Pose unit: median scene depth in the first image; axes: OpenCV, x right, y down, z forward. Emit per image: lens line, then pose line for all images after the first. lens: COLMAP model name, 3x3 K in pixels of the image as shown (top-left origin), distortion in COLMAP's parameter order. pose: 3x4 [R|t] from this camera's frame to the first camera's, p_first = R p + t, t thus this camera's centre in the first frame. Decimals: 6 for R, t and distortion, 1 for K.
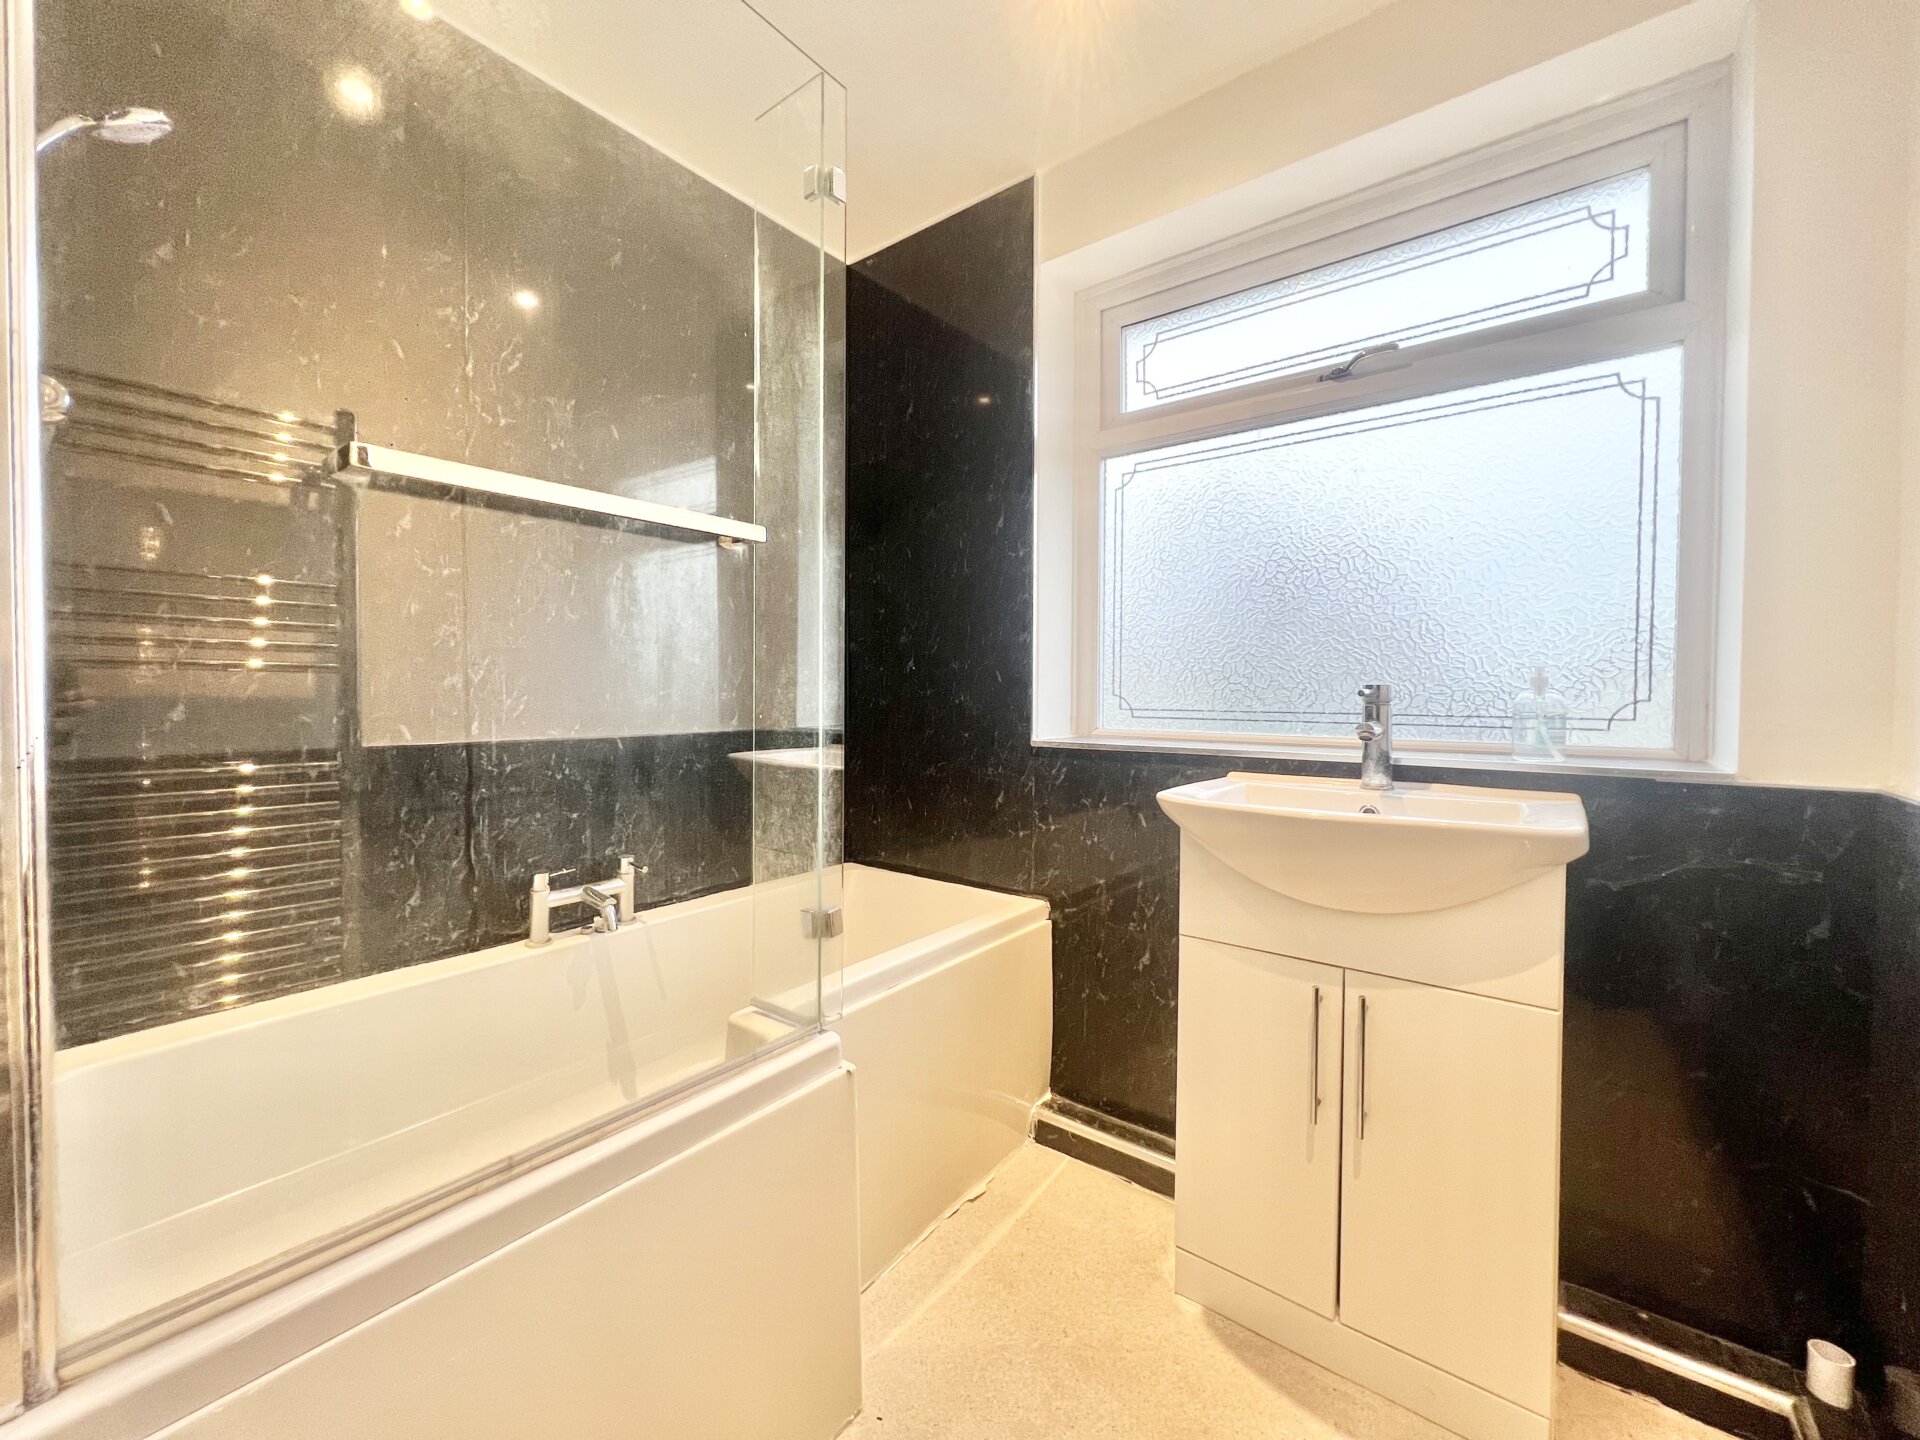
lens RADIAL K [[769.5, 0, 959.5], [0, 769.5, 711.6], [0, 0, 1]] dist [-0.002562, 0.000345]
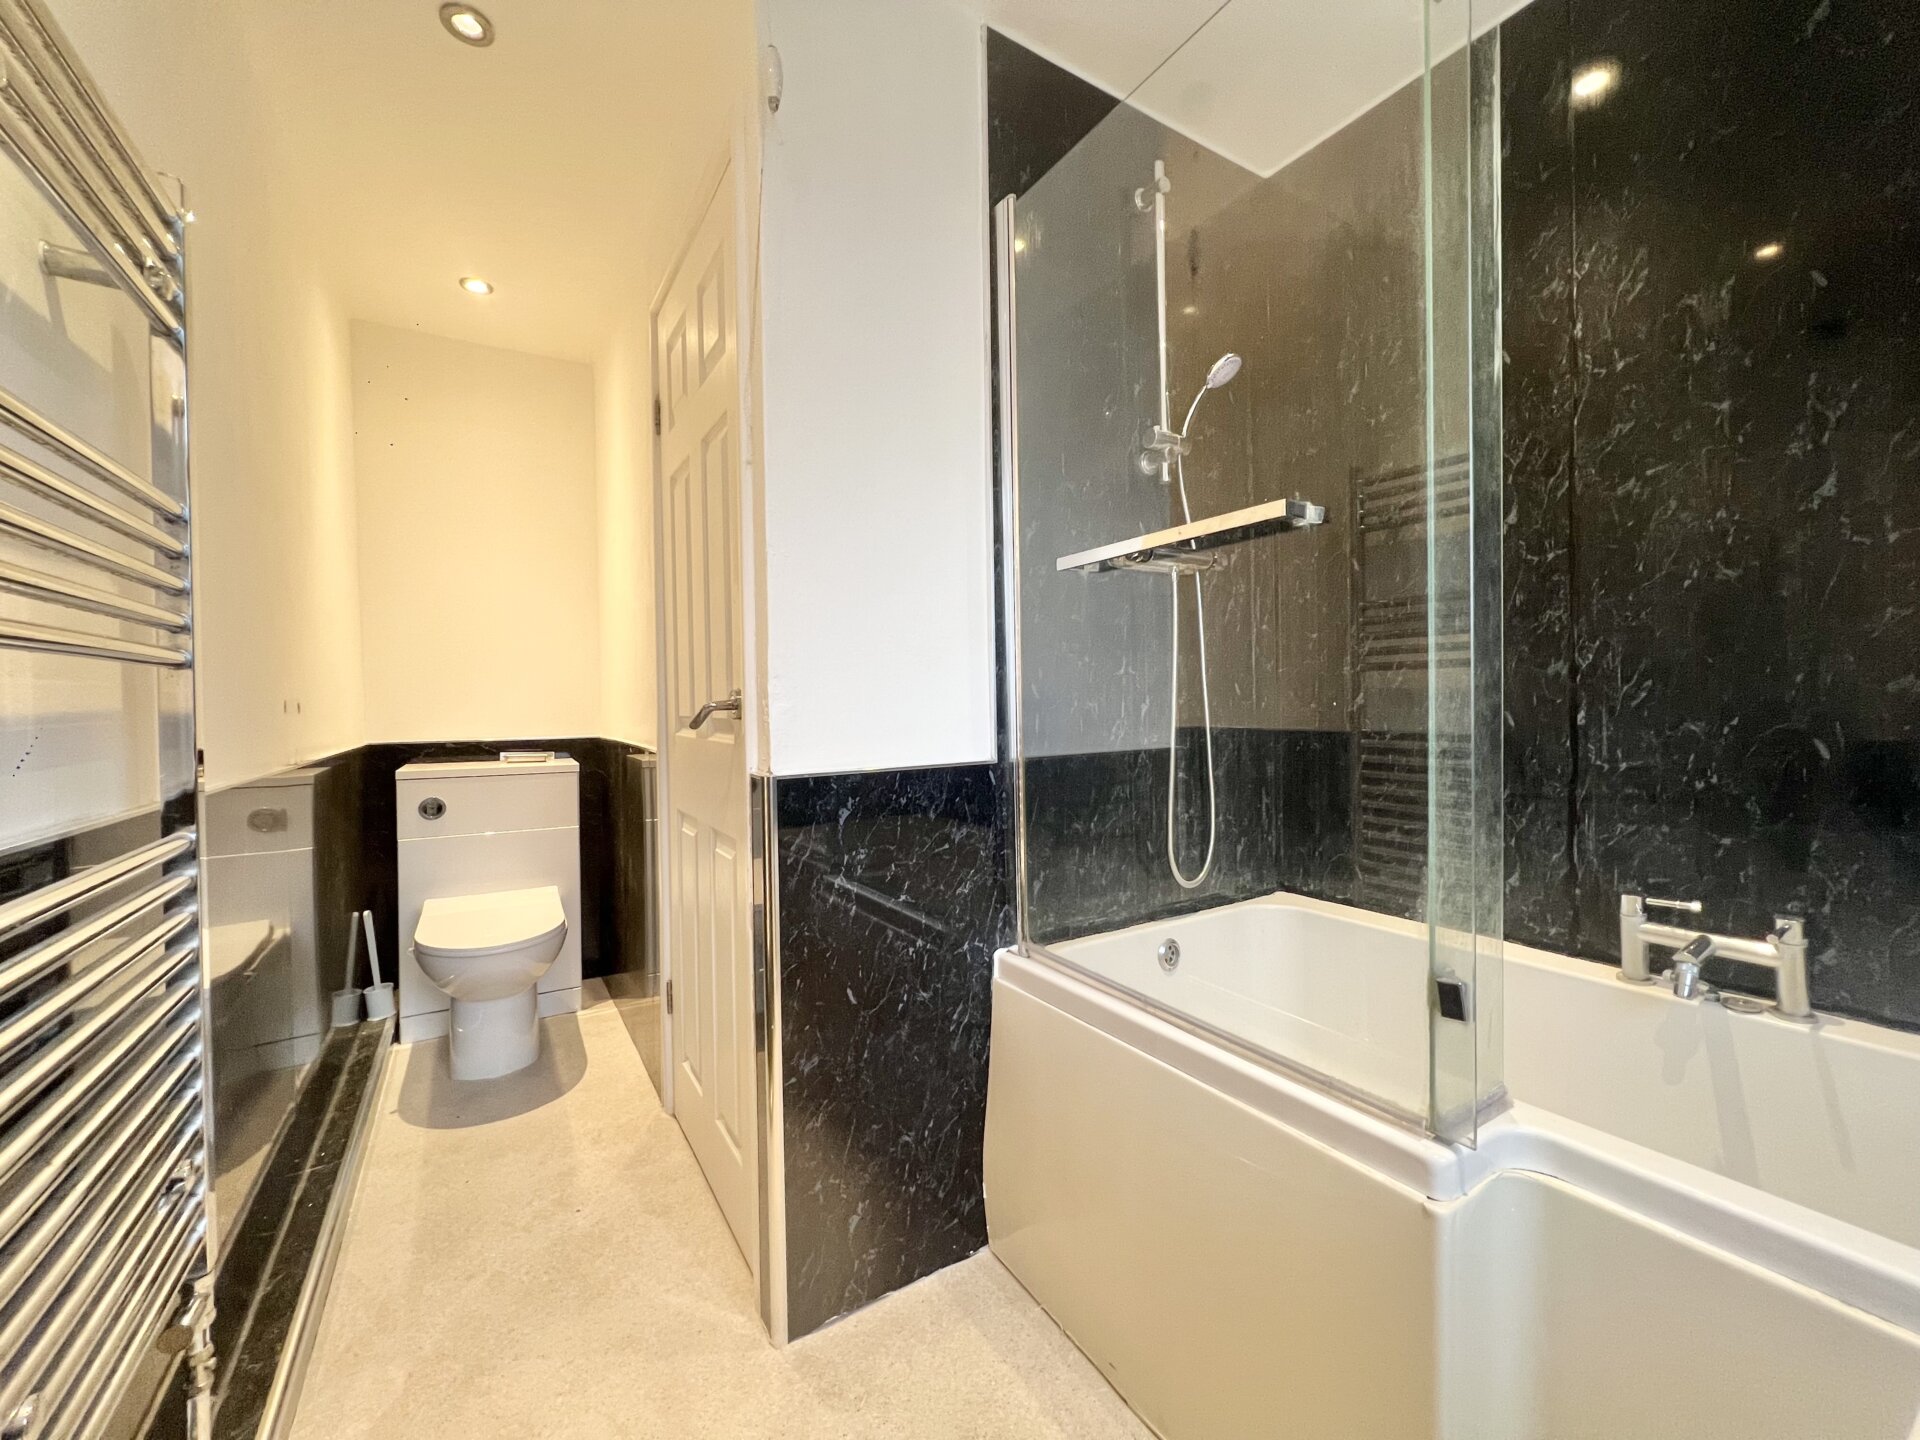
lens RADIAL K [[769.5, 0, 952.8], [0, 769.5, 705.1], [0, 0, 1]] dist [-0.002562, 0.000345]
pose [[-0.355023, 0.013121, -0.934765, 0.505164], [-0.002923, 0.999881, 0.015145, -0.005249], [0.934853, 0.008109, -0.354942, 0.629046]]
